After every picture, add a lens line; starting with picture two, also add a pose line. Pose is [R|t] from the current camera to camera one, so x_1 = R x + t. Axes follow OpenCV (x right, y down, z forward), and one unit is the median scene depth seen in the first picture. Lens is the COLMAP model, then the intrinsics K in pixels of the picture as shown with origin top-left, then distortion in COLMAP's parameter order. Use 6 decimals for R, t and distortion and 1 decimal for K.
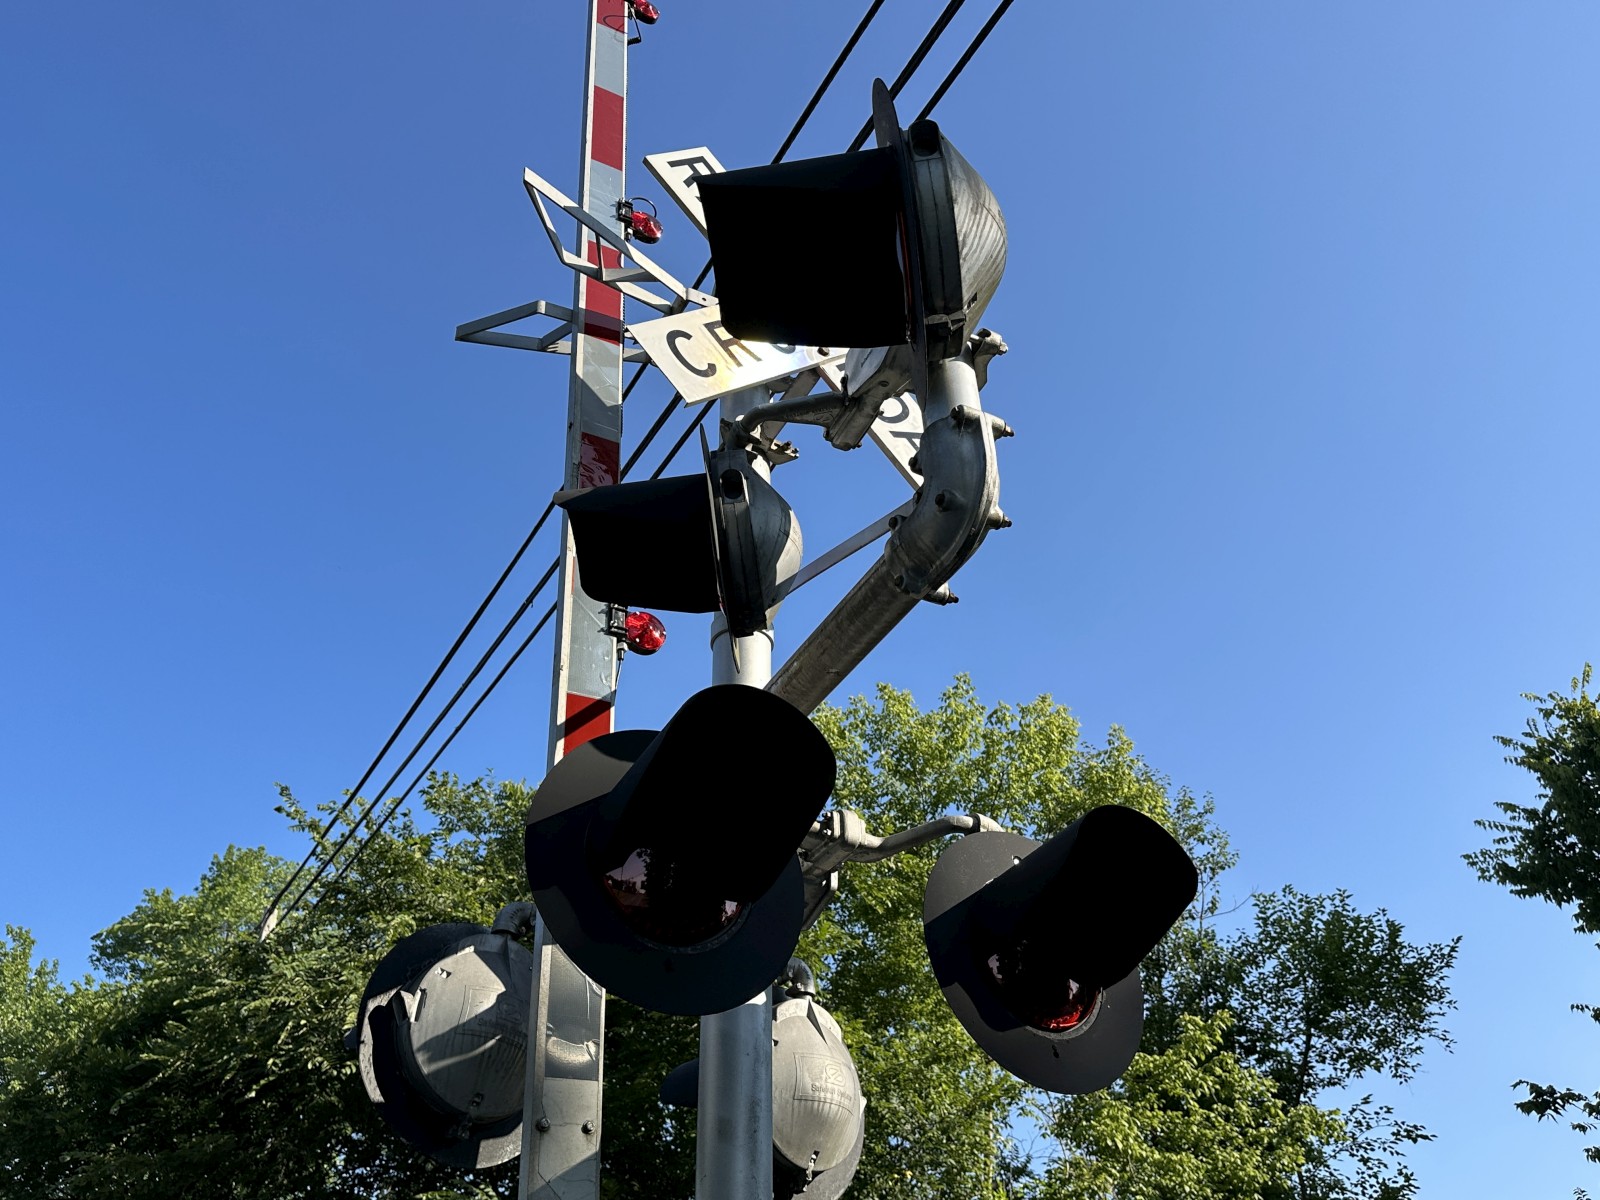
lens RADIAL K [[1308.9, 0, 793.8], [0, 1308.9, 560.3], [0, 0, 1]] dist [0.036964, -0.025201]
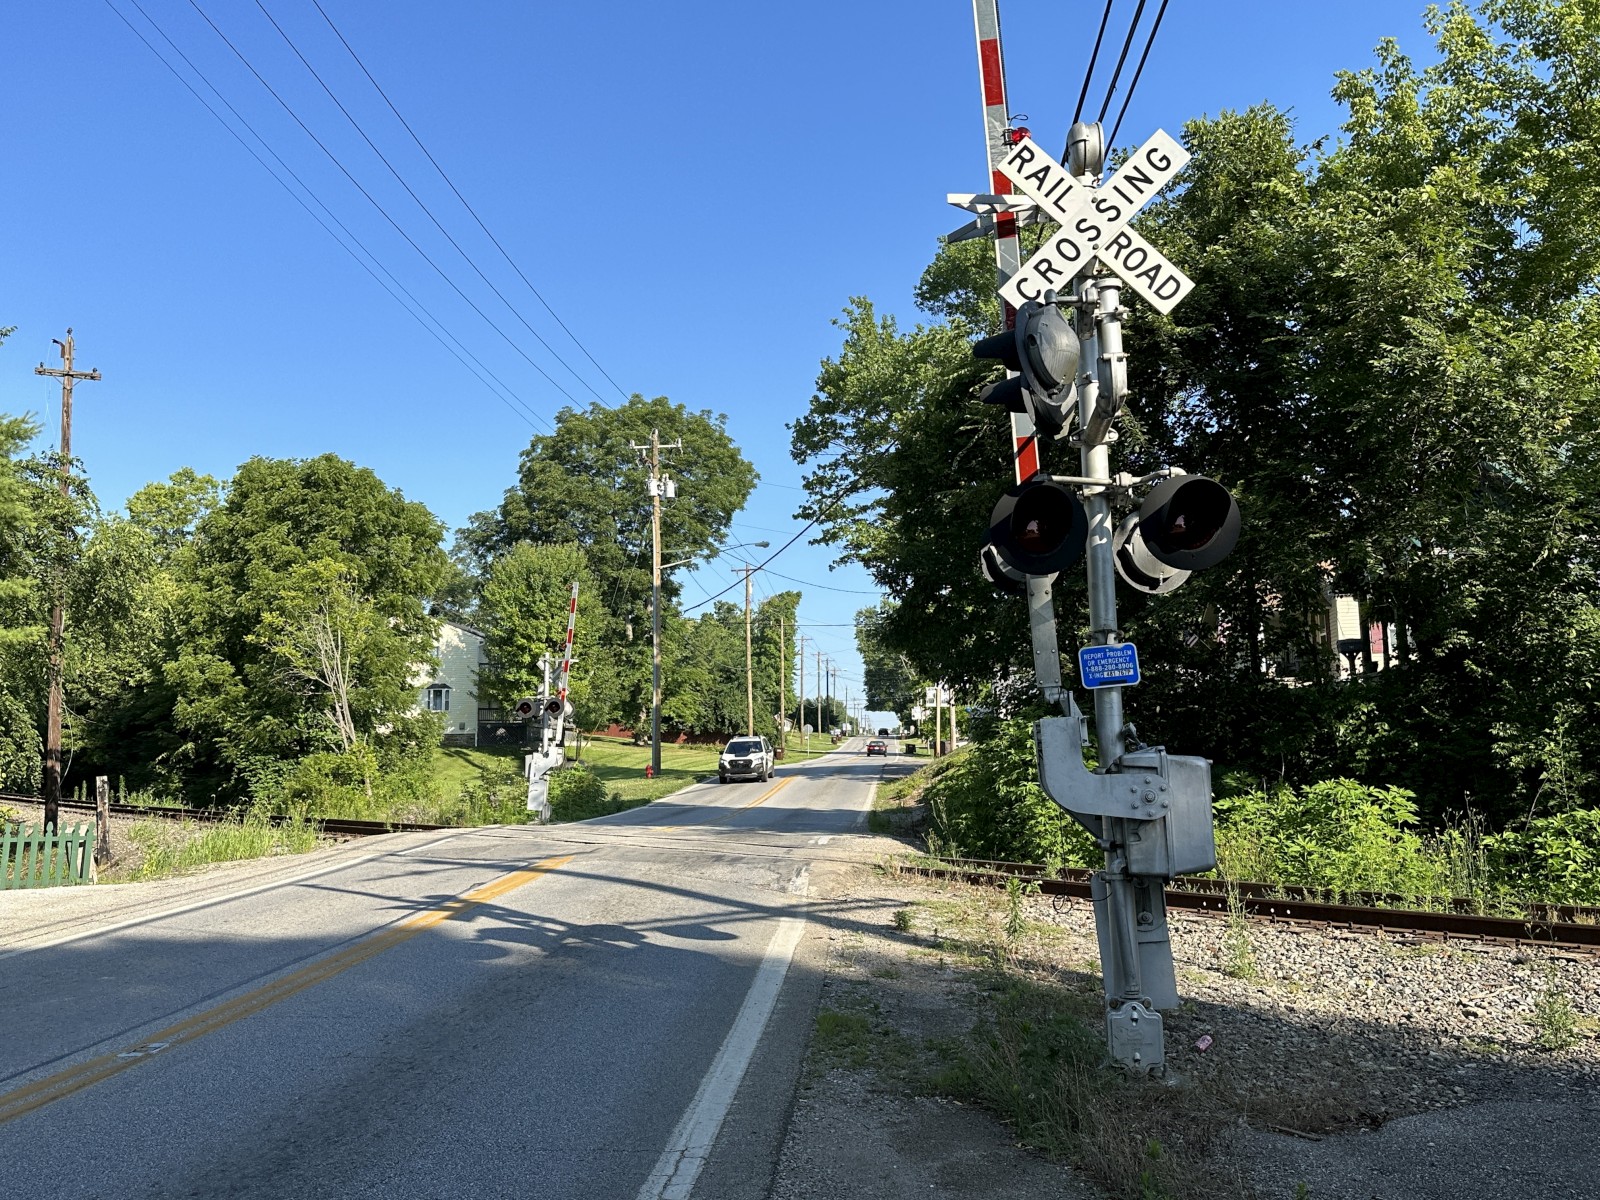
lens RADIAL K [[1364.2, 0, 801.8], [0, 1364.2, 603.5], [0, 0, 1]] dist [0.122232, -0.205188]
pose [[0.825423, -0.073533, -0.559706, 0.148753], [0.371873, 0.816781, 0.441111, -0.150777], [0.424721, -0.572242, 0.701535, -0.194534]]
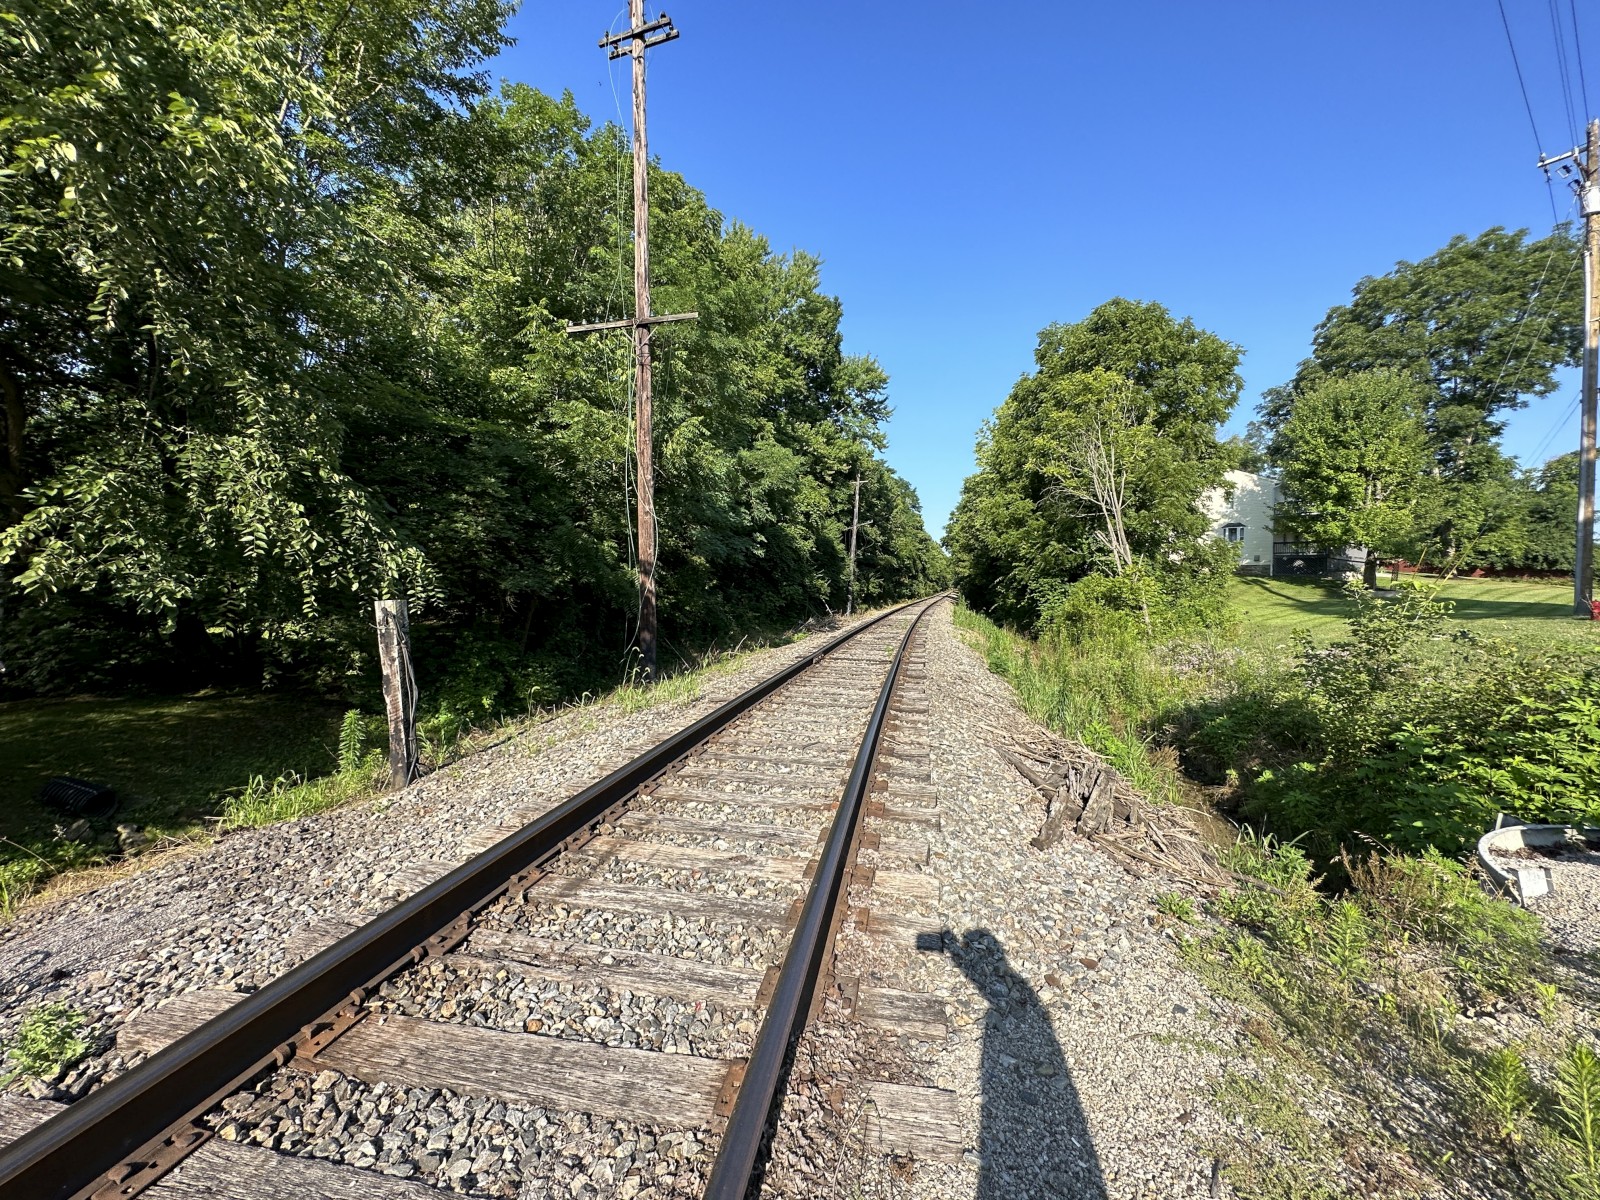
lens RADIAL K [[636.6, 0, 801.8], [0, 636.6, 601.0], [0, 0, 1]] dist [-0.006014, 0.001216]
pose [[0.117730, 0.022805, -0.992784, -0.652472], [0.632035, 0.769384, 0.092624, 0.294780], [0.765944, -0.638379, 0.076166, 0.336716]]
